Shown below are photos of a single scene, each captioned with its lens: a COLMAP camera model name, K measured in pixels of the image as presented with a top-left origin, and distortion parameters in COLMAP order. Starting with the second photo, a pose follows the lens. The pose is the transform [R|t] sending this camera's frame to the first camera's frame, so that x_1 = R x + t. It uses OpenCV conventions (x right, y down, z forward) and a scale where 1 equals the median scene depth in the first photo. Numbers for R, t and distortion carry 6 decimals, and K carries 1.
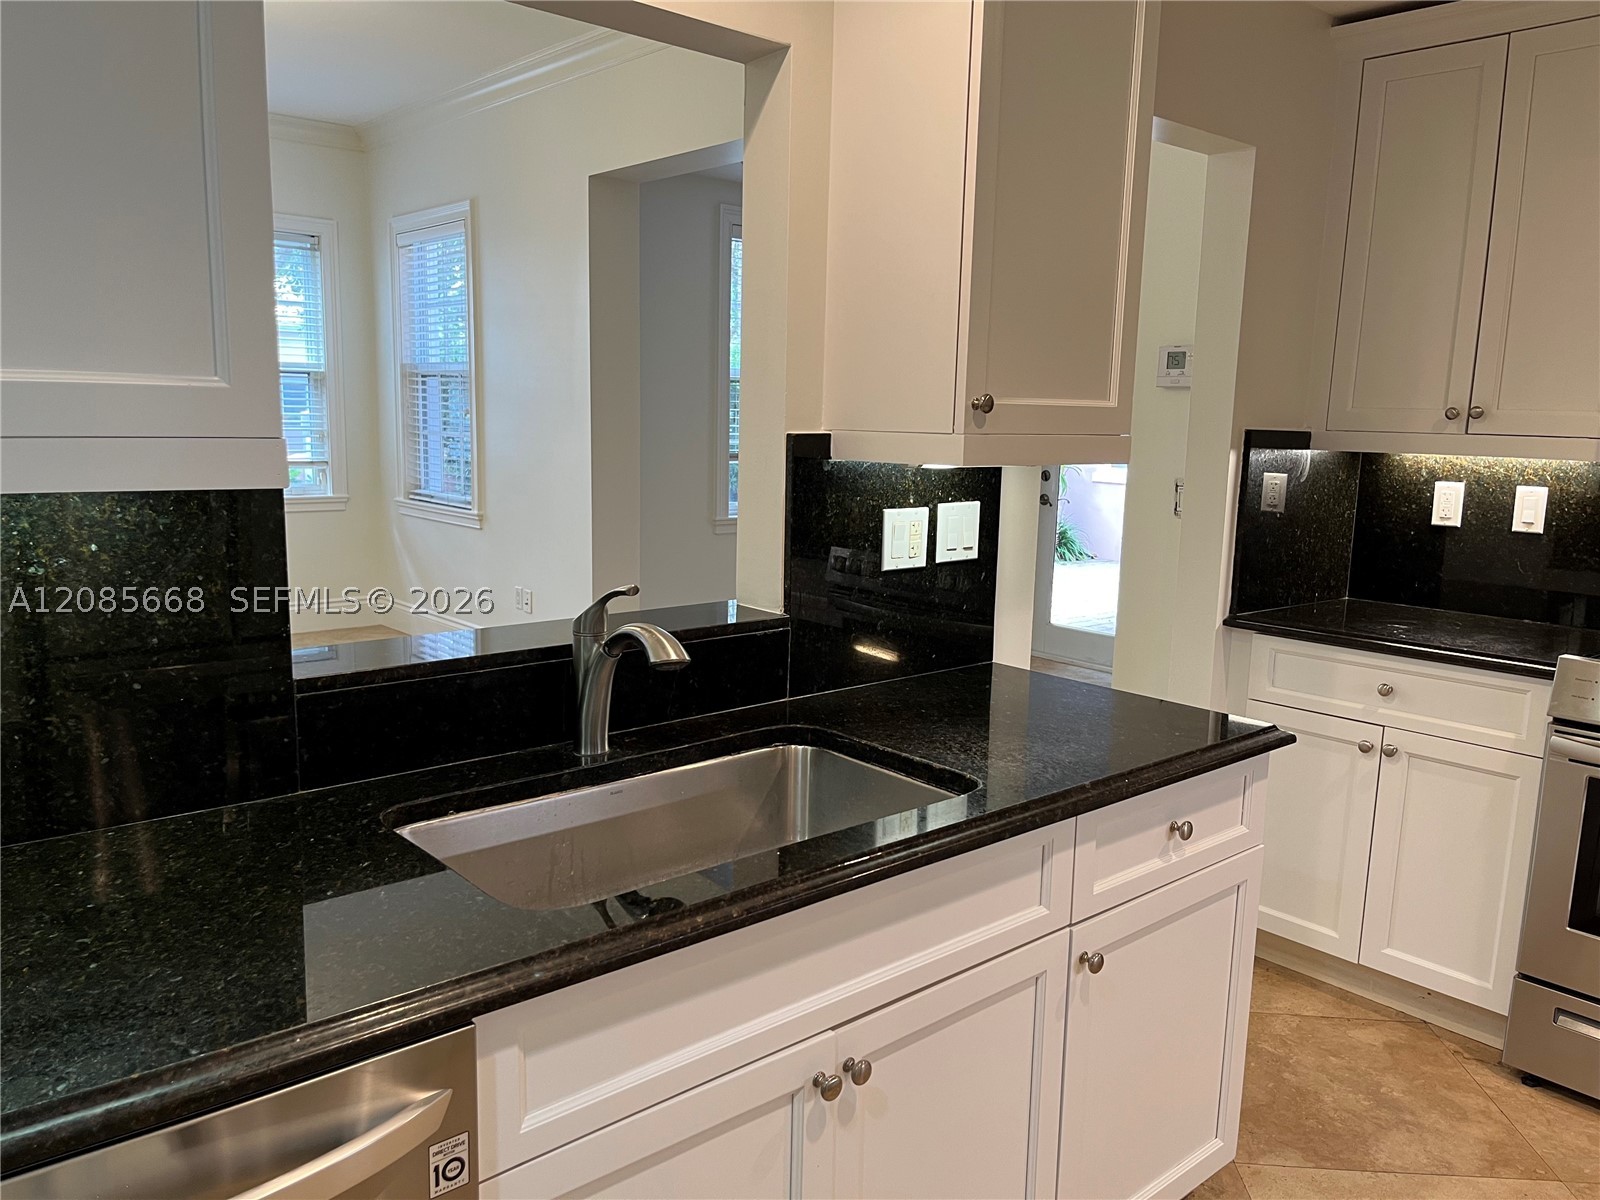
lens RADIAL K [[1218.7, 0, 796.0], [0, 1218.7, 603.2], [0, 0, 1]] dist [0.023906, -0.054109]
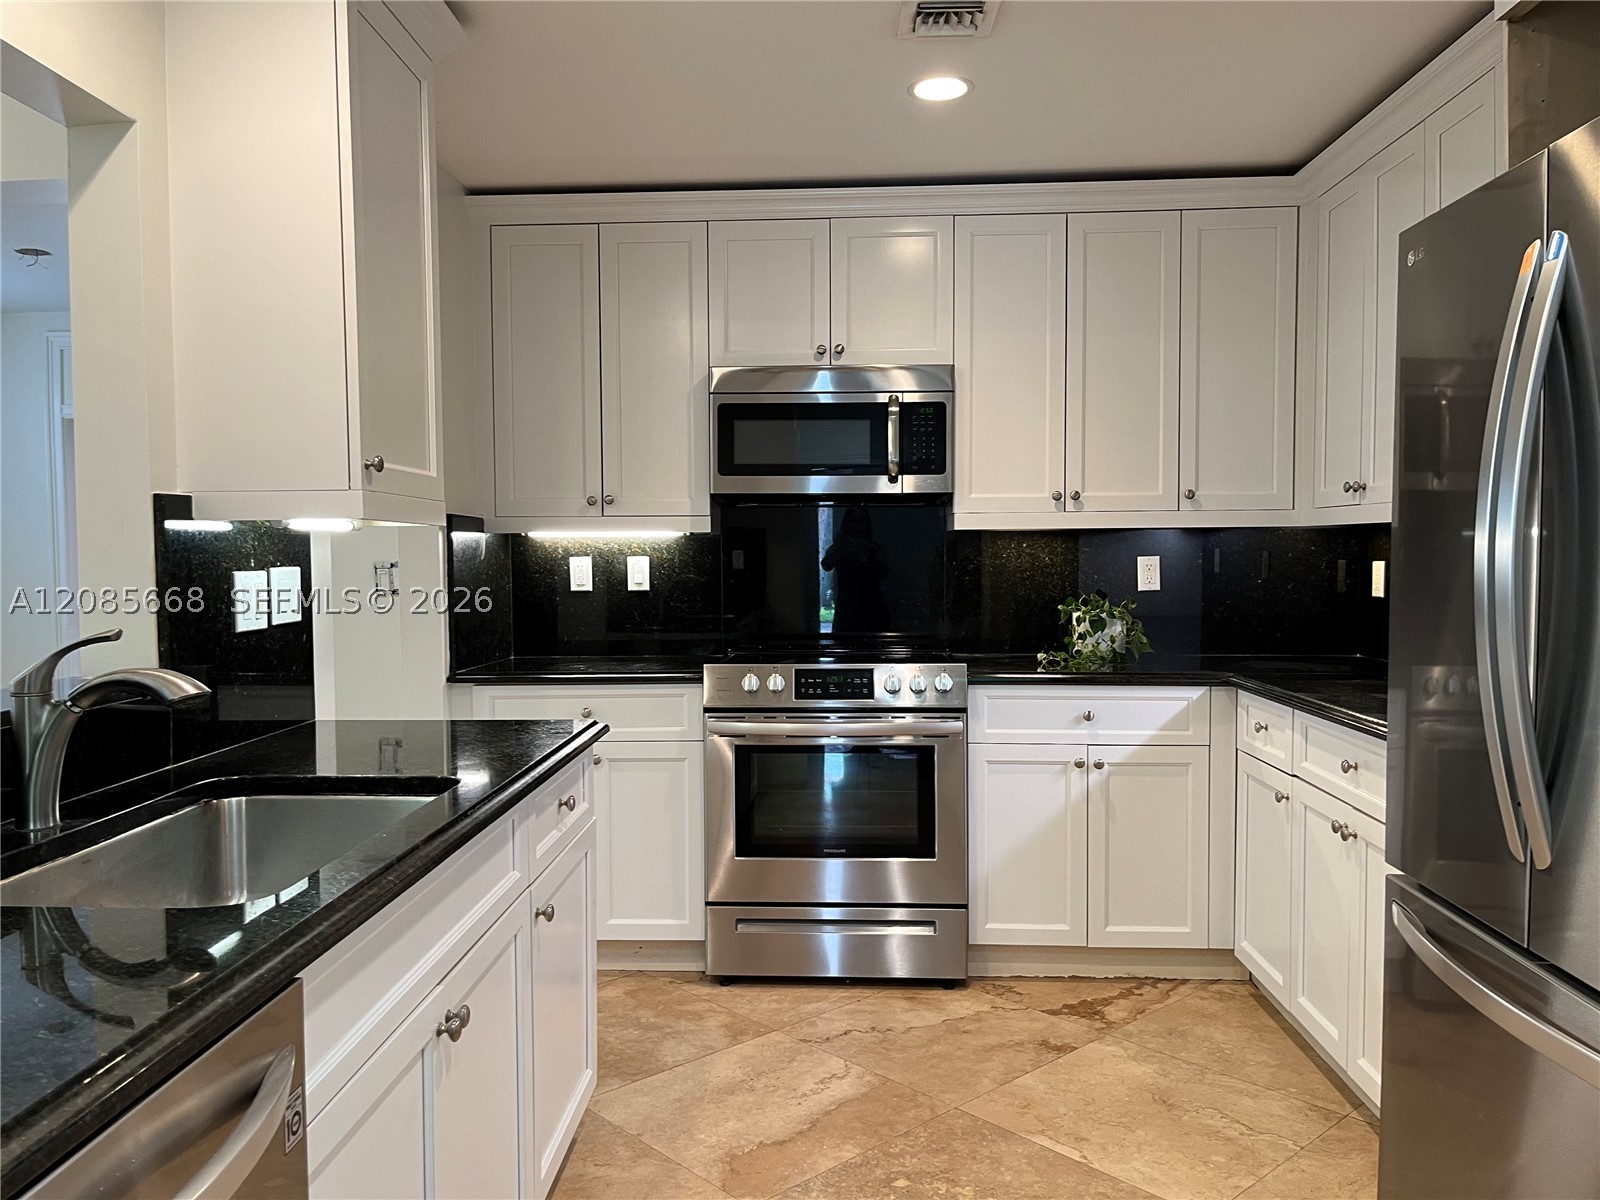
lens RADIAL K [[1218.7, 0, 797.8], [0, 1218.7, 599.1], [0, 0, 1]] dist [0.023906, -0.054109]
pose [[0.672826, -0.051411, 0.738012, -0.338989], [0.137310, 0.988927, -0.056292, 0.063075], [-0.726946, 0.139211, 0.672435, -0.031433]]
